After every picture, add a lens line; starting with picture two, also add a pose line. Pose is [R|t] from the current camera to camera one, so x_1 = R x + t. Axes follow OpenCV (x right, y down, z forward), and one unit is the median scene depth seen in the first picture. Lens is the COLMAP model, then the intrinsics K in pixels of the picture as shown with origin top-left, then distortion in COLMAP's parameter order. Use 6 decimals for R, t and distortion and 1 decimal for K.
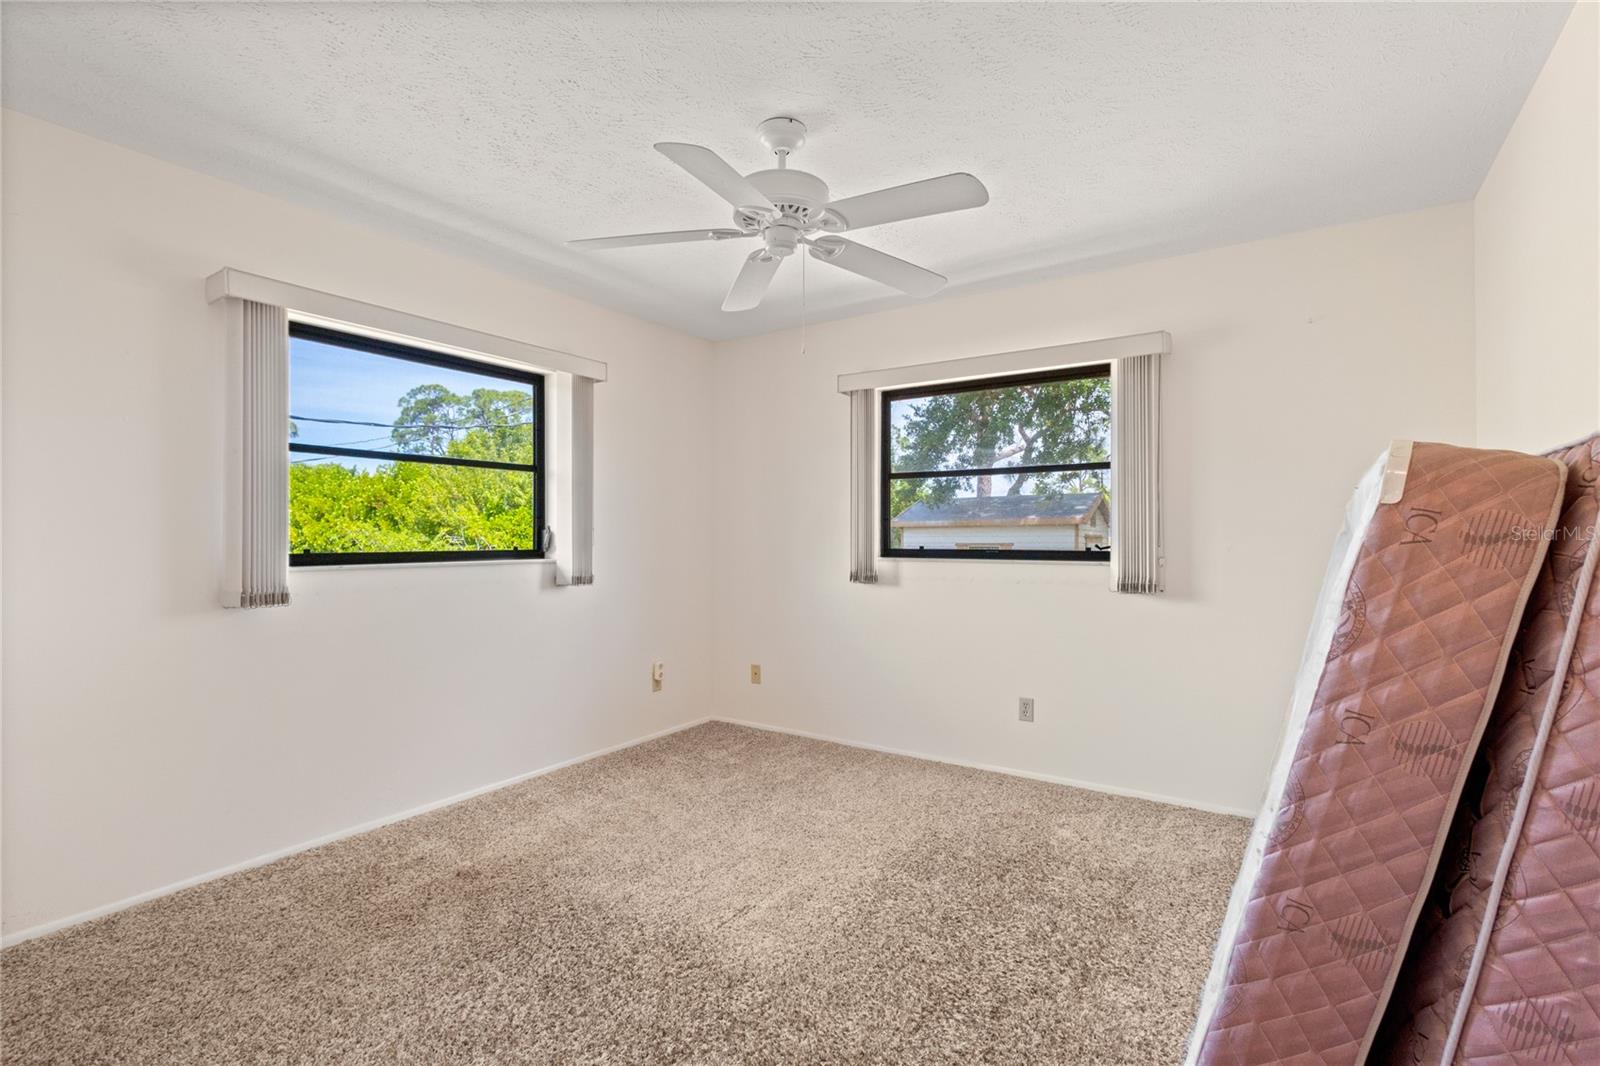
lens RADIAL K [[742.6, 0, 806.6], [0, 742.6, 529.8], [0, 0, 1]] dist [0.001978, 0.000087]
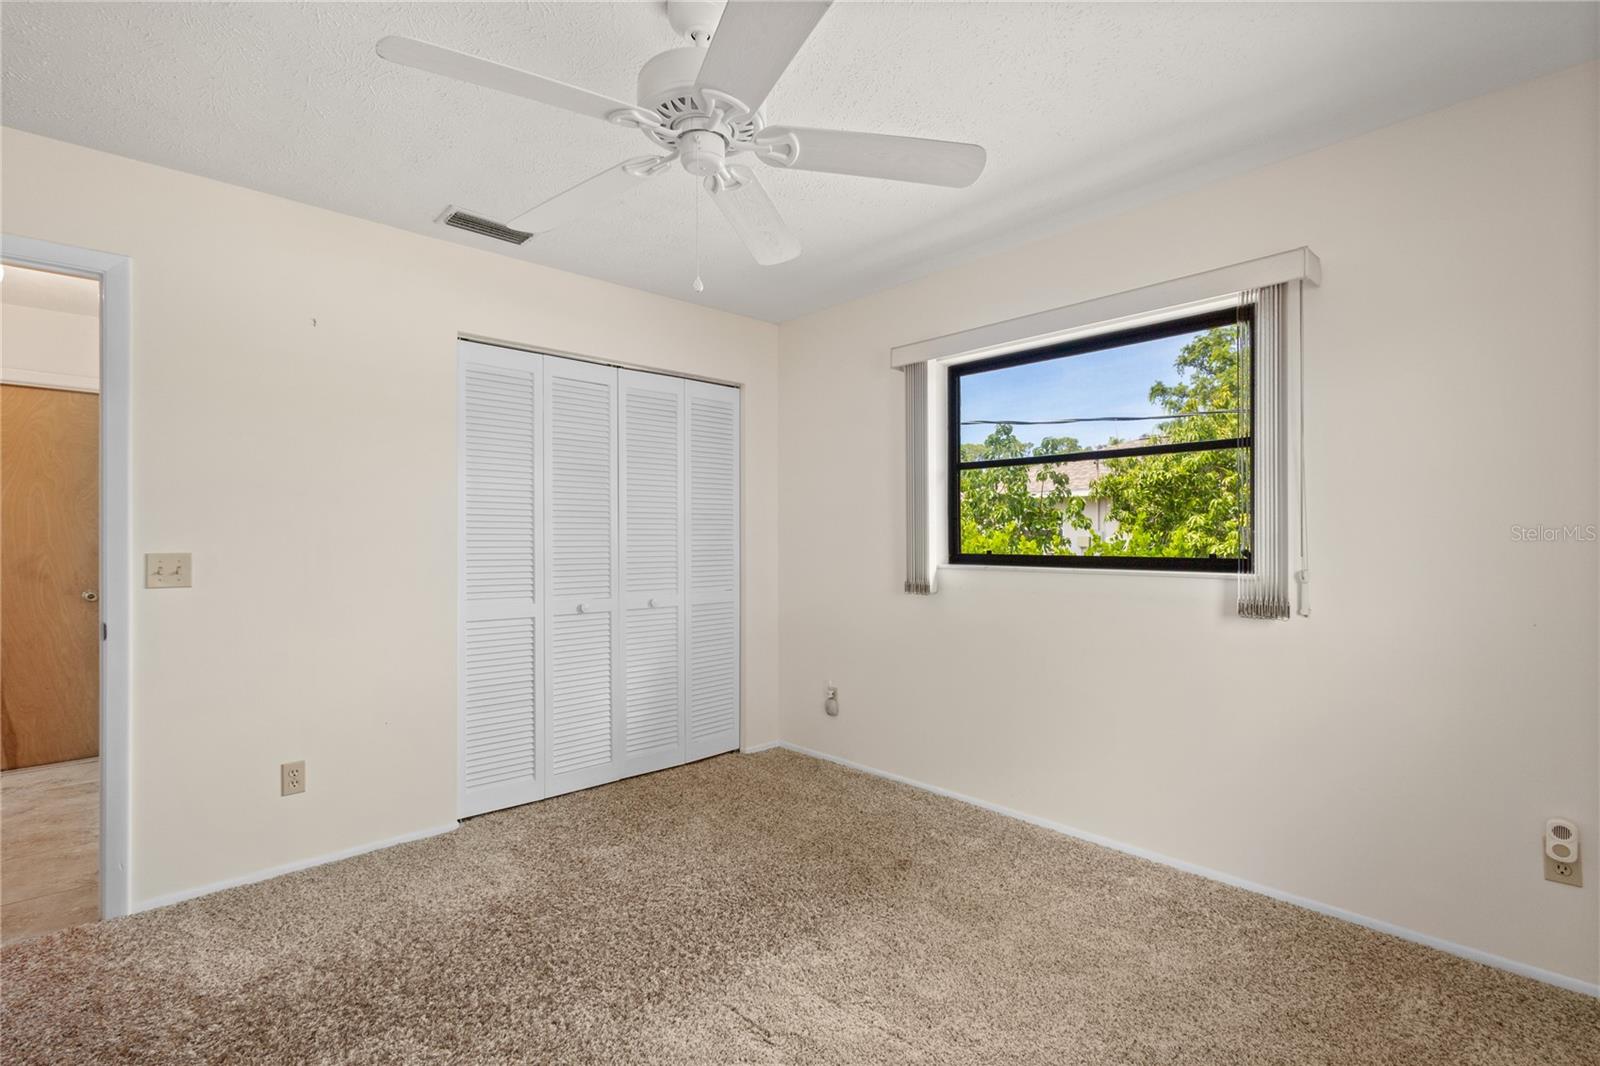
lens RADIAL K [[742.6, 0, 806.6], [0, 742.6, 529.8], [0, 0, 1]] dist [0.001978, 0.000087]
pose [[-0.239647, -0.017341, -0.970705, 0.475928], [-0.002206, 0.999848, -0.017317, 0.015489], [0.970857, -0.002009, -0.239649, 0.907194]]
